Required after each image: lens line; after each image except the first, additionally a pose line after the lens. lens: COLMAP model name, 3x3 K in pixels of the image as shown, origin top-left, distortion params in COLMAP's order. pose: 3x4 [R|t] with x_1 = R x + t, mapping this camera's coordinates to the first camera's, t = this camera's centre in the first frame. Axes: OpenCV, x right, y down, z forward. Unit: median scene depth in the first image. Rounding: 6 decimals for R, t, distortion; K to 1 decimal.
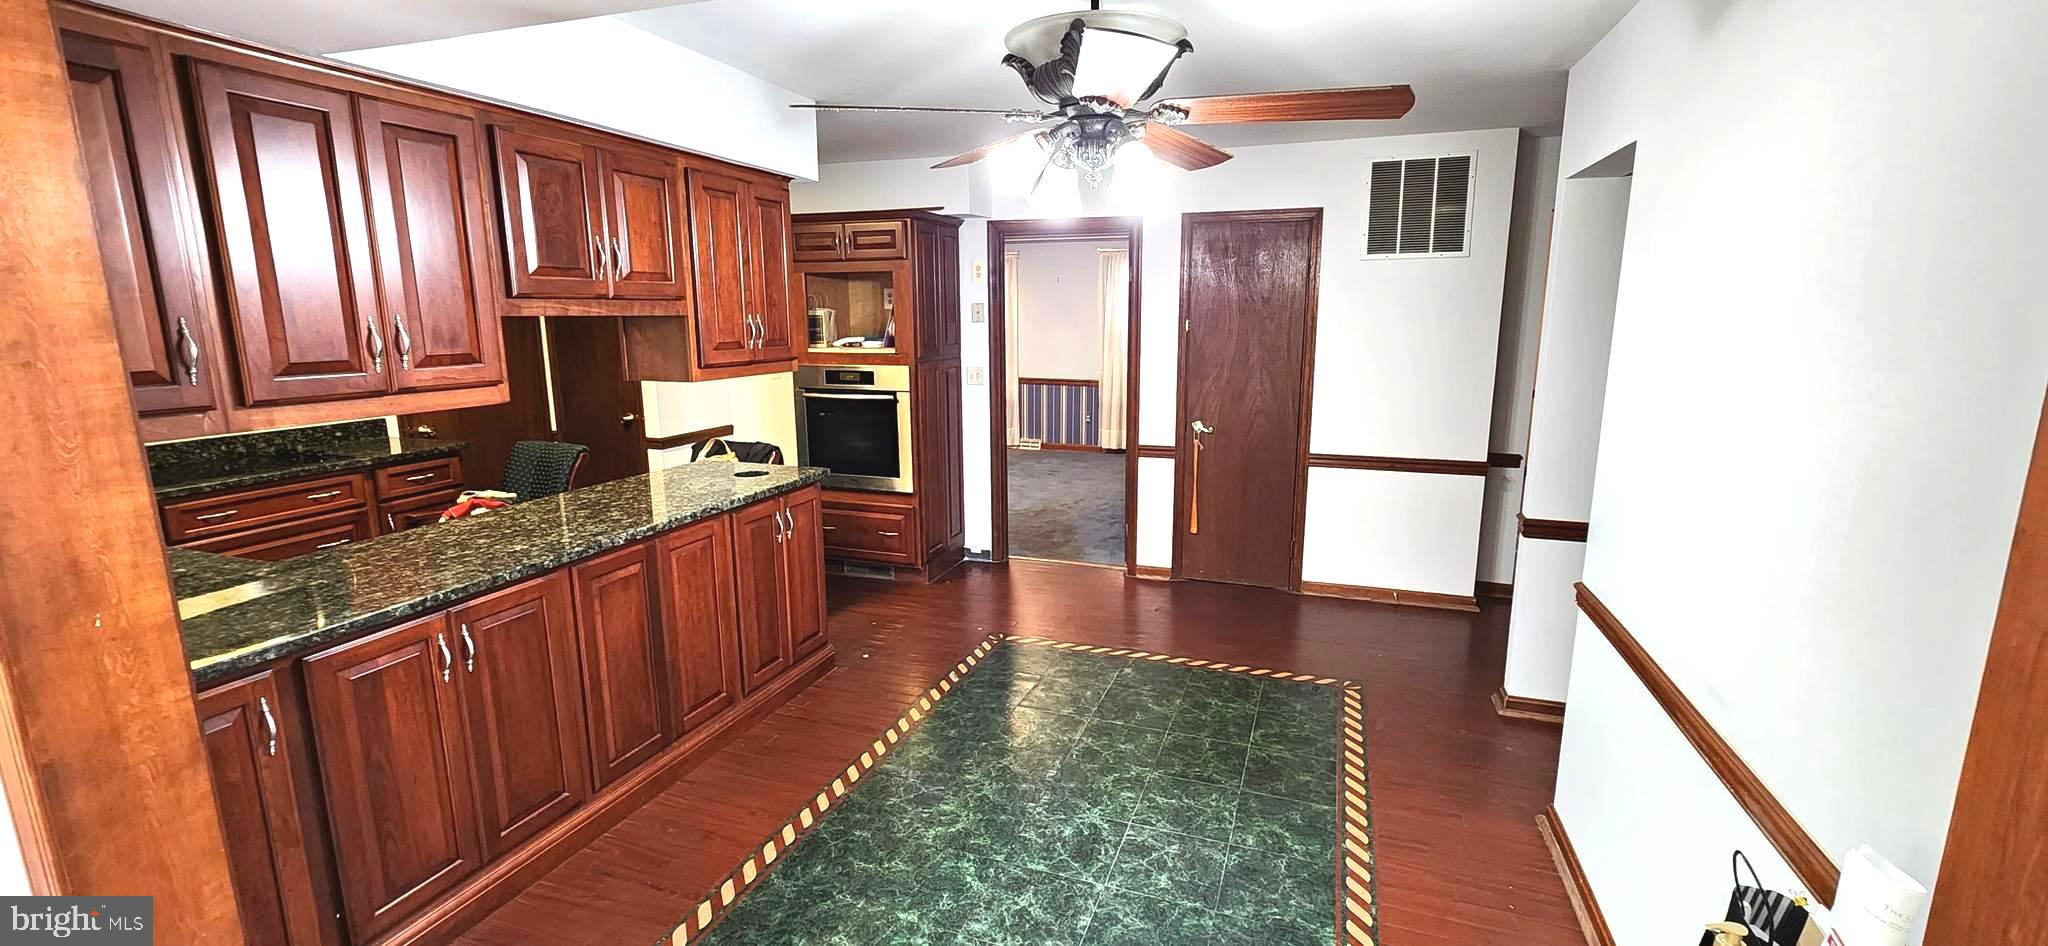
lens RADIAL K [[823.8, 0, 1041.1], [0, 823.8, 468.5], [0, 0, 1]] dist [0.000041, -0.000187]
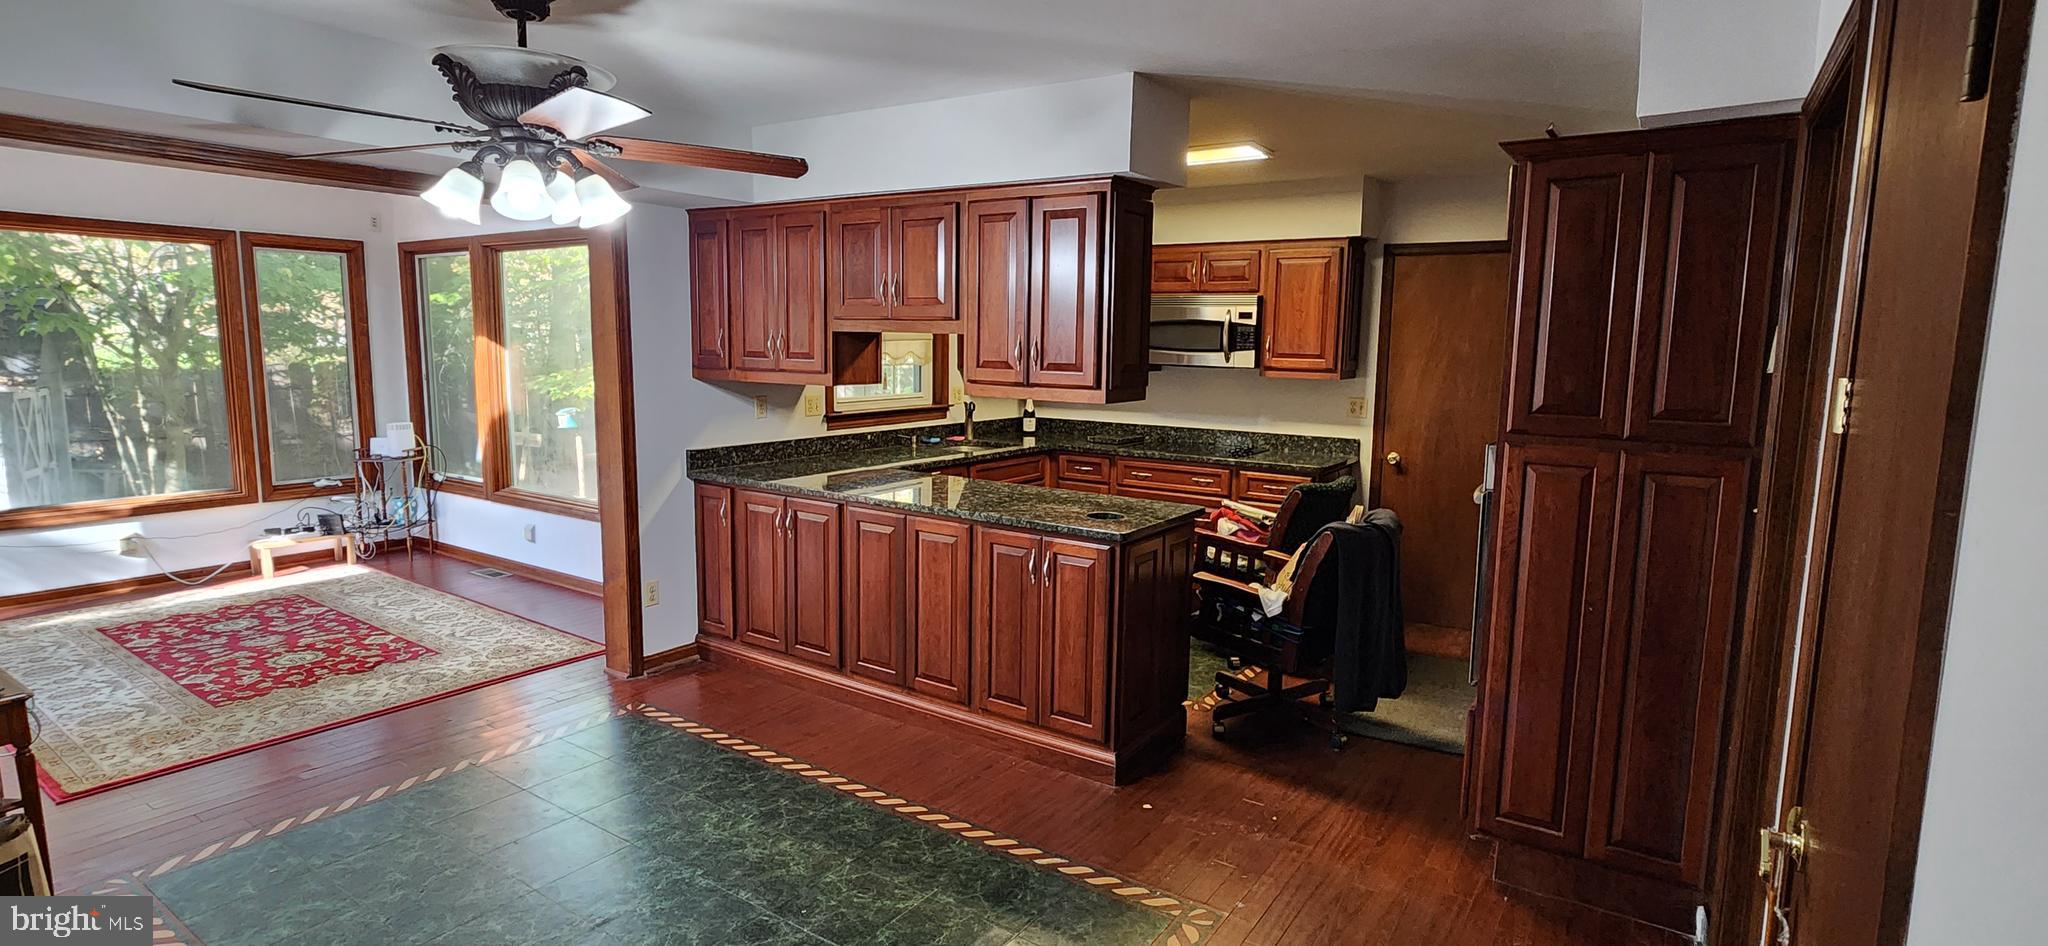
lens RADIAL K [[969.5, 0, 1012.4], [0, 969.5, 469.1], [0, 0, 1]] dist [0.003905, 0.002747]
pose [[-0.256421, 0.131334, -0.957601, 0.699878], [-0.199848, 0.962114, 0.185467, -0.226926], [0.945679, 0.238933, -0.220459, 1.185042]]
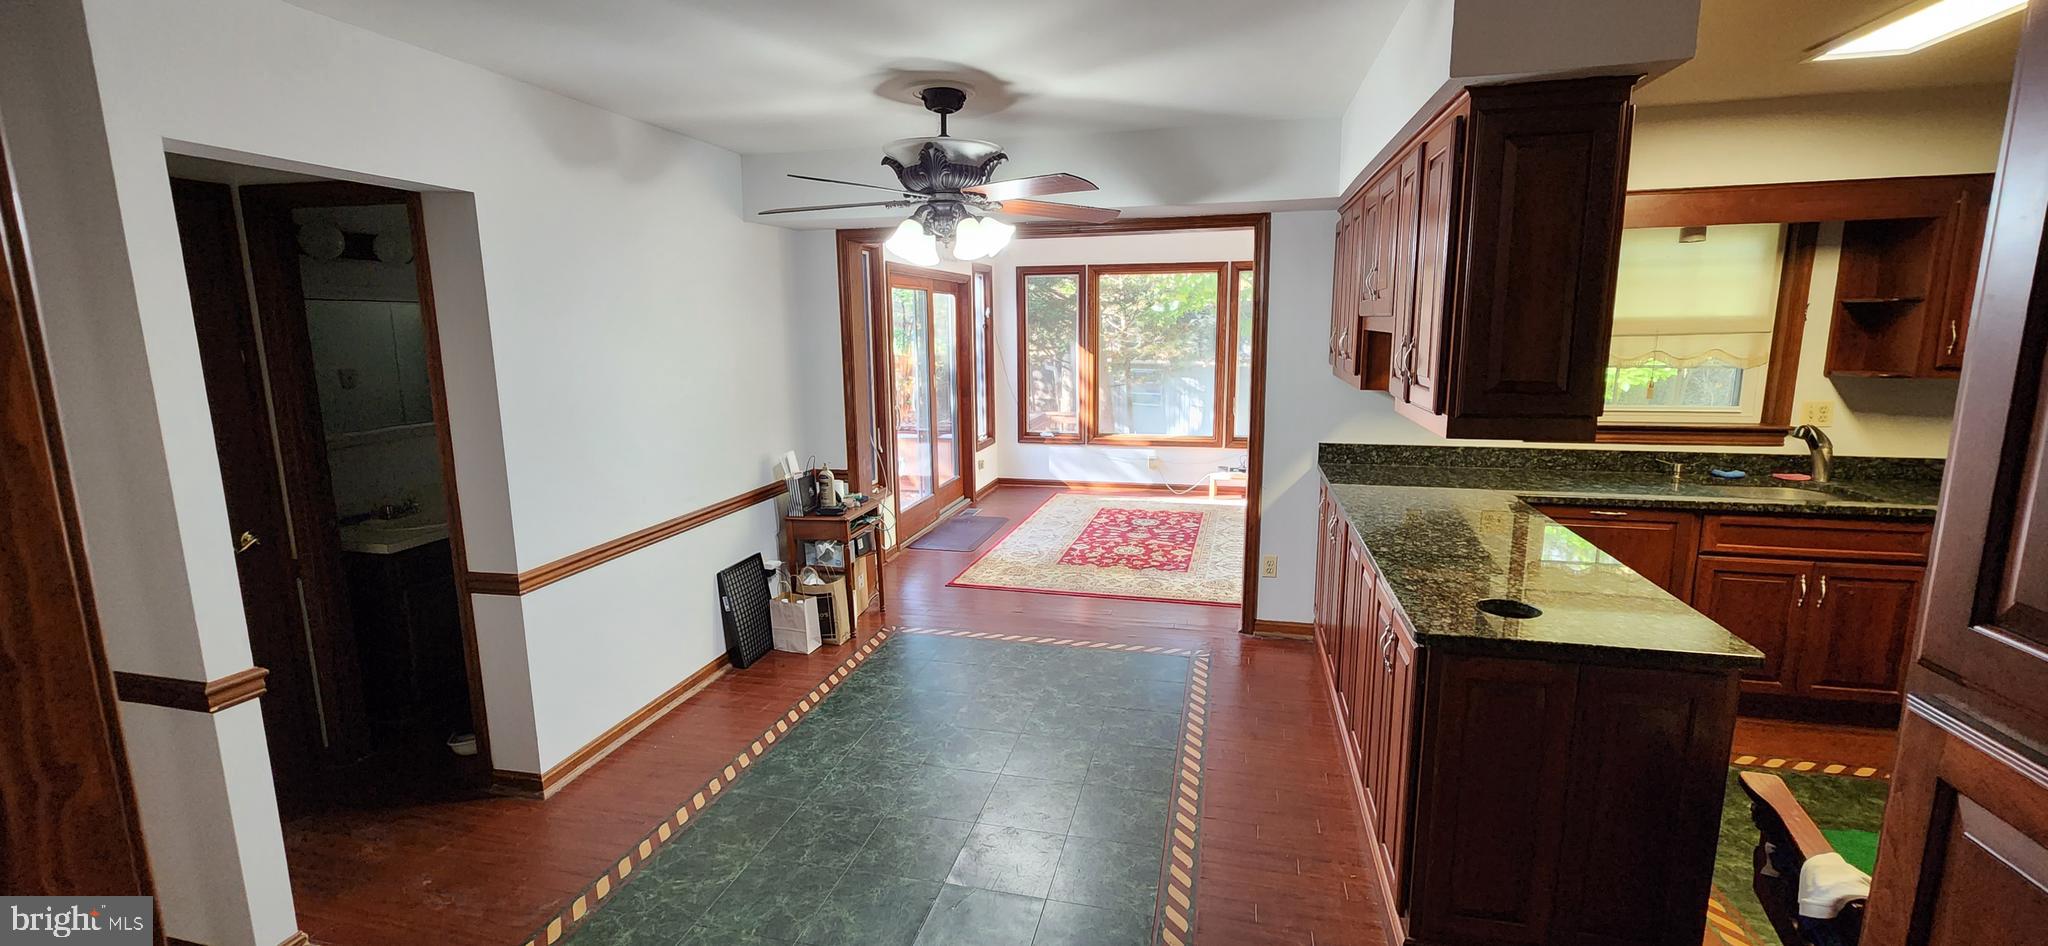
lens RADIAL K [[823.8, 0, 1043.4], [0, 823.8, 468.2], [0, 0, 1]] dist [0.000041, -0.000187]
pose [[-0.992297, 0.034459, -0.118995, 0.047015], [-0.010720, 0.933049, 0.359589, -0.309663], [0.123419, 0.358095, -0.925492, 1.544255]]
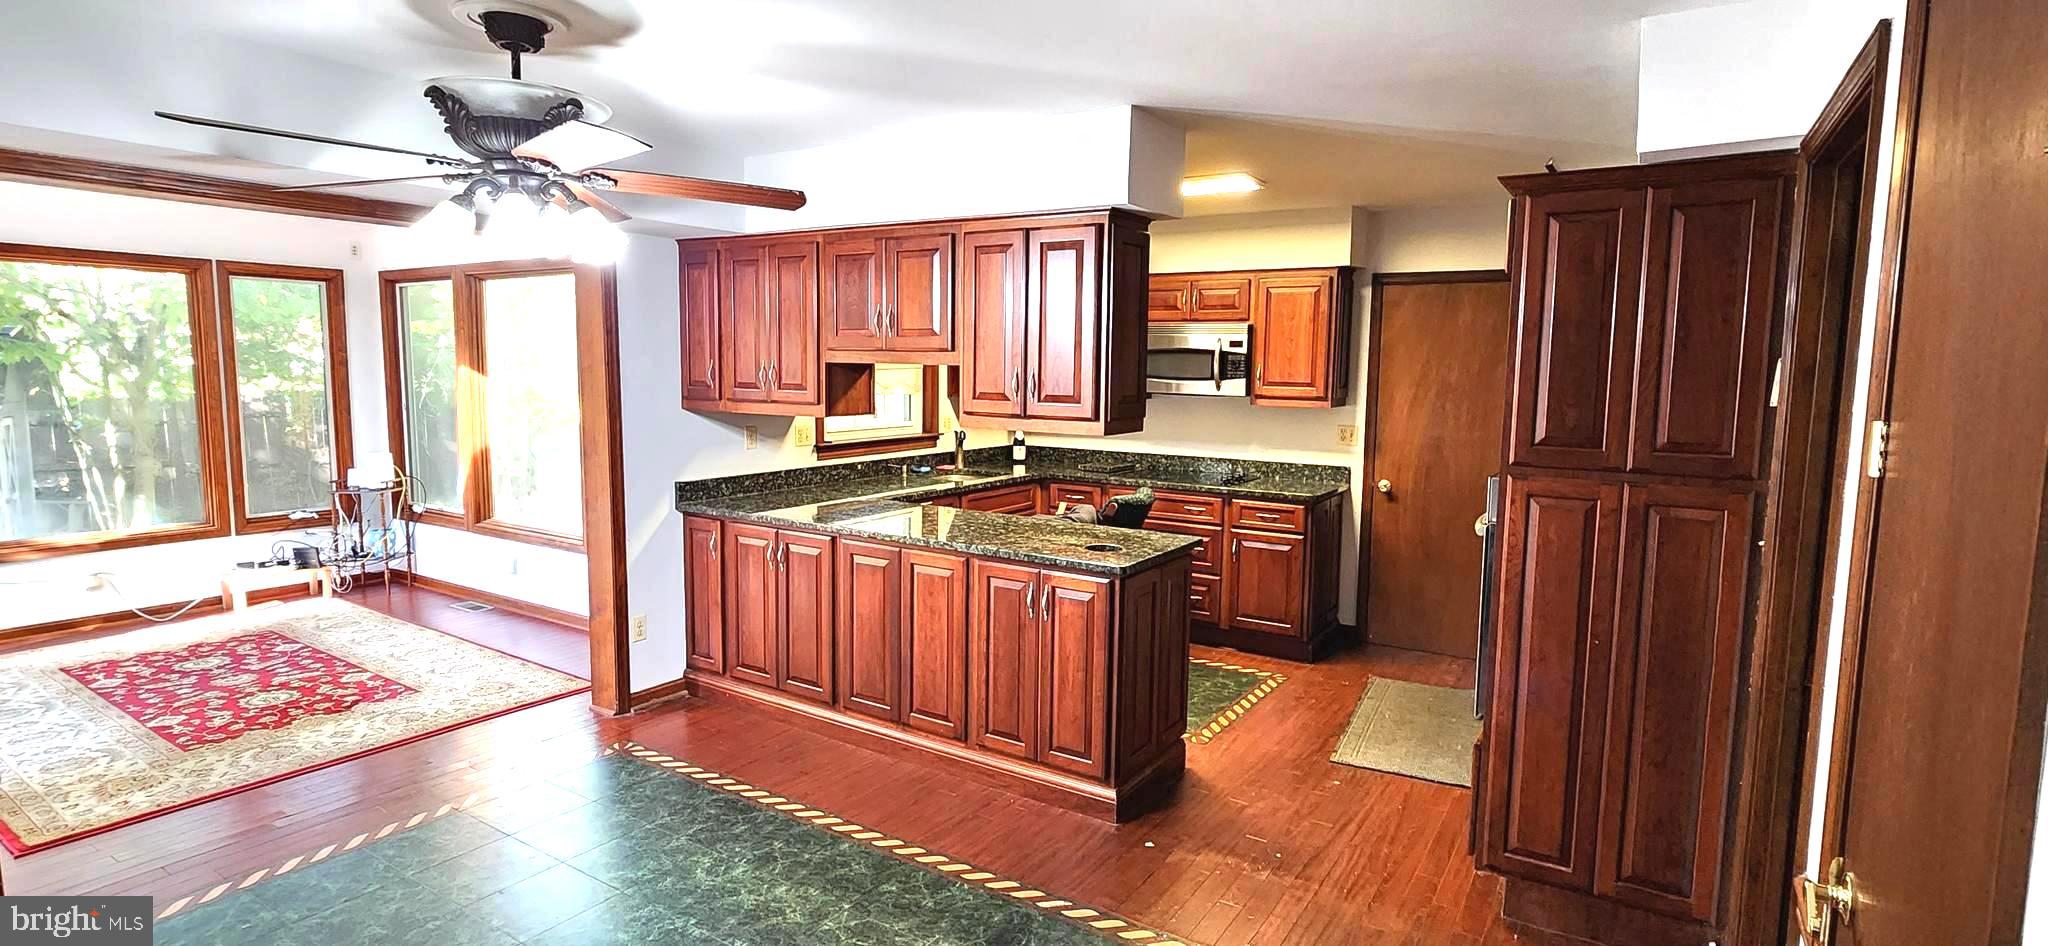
lens RADIAL K [[969.5, 0, 1015.8], [0, 969.5, 470.1], [0, 0, 1]] dist [0.003905, 0.002747]
pose [[-0.235822, 0.109279, -0.965633, 0.692246], [-0.198820, 0.967214, 0.158012, -0.230088], [0.951241, 0.229249, -0.206363, 1.166531]]
